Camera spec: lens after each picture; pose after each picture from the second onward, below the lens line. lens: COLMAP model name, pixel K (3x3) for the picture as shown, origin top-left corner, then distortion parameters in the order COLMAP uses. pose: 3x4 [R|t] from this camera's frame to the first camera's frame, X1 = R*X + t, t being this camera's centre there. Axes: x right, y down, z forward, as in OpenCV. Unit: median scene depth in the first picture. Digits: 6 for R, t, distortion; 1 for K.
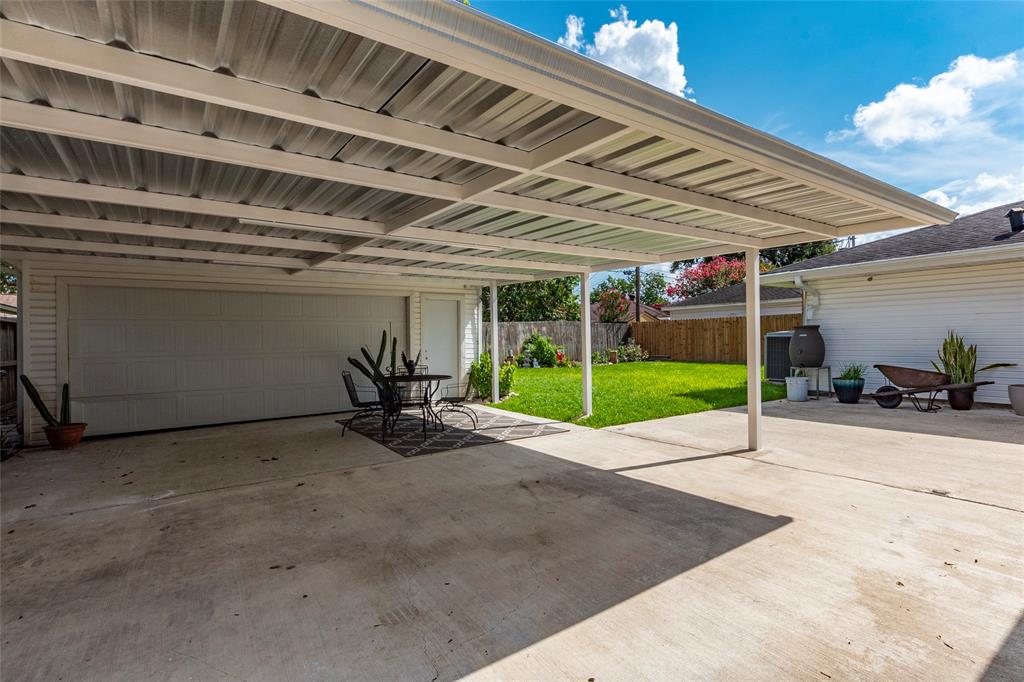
lens RADIAL K [[496.0, 0, 512.7], [0, 496.0, 338.0], [0, 0, 1]] dist [-0.000254, 0.000003]
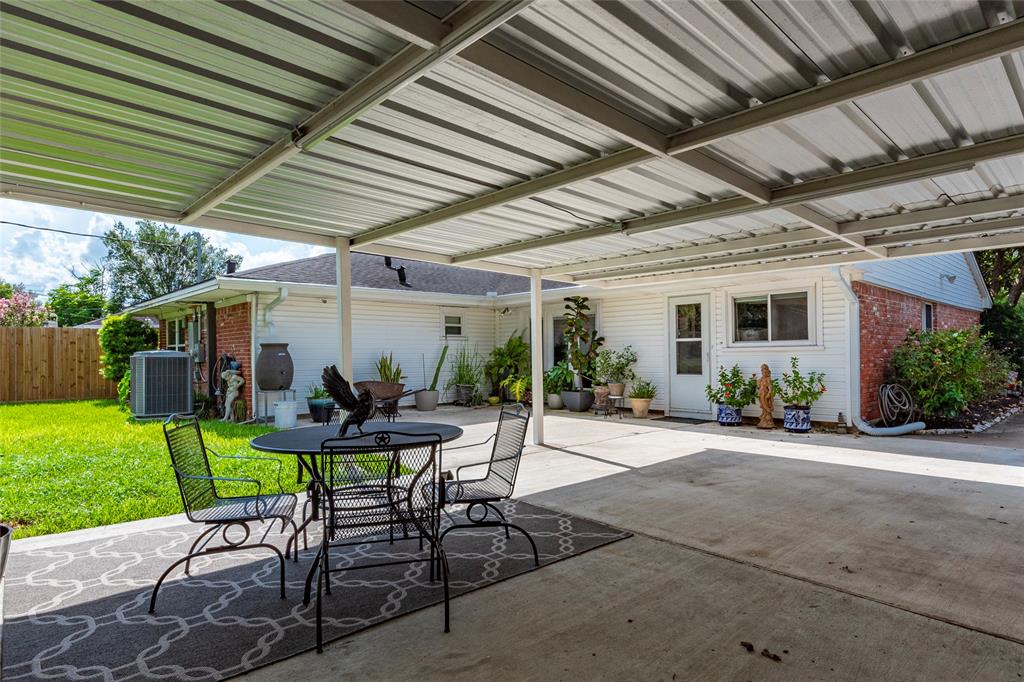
lens RADIAL K [[565.8, 0, 513.2], [0, 565.8, 346.0], [0, 0, 1]] dist [0.001372, 0.000803]
pose [[-0.129046, 0.030861, 0.991158, -1.262563], [0.006805, 0.999520, -0.030235, 0.039043], [-0.991615, 0.002843, -0.129194, 1.742567]]
